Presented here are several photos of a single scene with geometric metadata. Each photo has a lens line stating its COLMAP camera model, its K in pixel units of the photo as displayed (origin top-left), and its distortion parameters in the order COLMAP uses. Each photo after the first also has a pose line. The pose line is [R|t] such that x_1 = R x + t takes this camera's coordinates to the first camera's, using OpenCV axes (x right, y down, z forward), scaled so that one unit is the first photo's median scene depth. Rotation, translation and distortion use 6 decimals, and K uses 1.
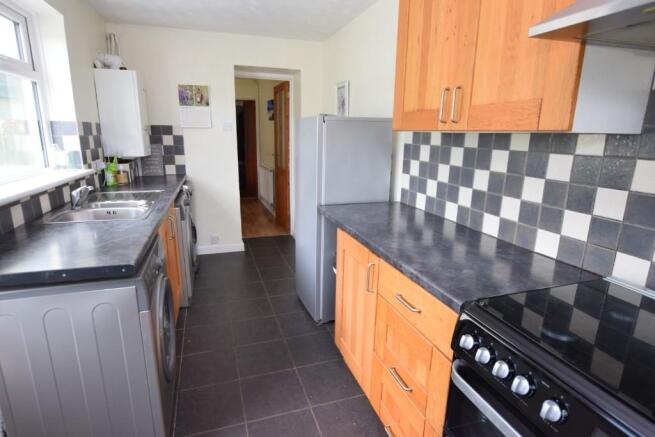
lens RADIAL K [[348.1, 0, 327.5], [0, 348.1, 218.5], [0, 0, 1]] dist [0.001095, 0.000344]
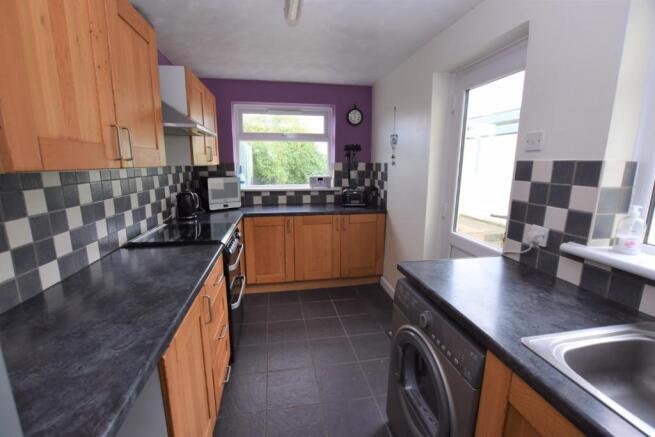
lens RADIAL K [[293.5, 0, 327.5], [0, 293.5, 218.5], [0, 0, 1]] dist [-0.000119, -0.000039]
pose [[-0.994641, -0.023822, 0.100603, -0.307754], [0.019021, 0.914314, 0.404560, -0.417850], [-0.101620, 0.404305, -0.908961, 1.642907]]
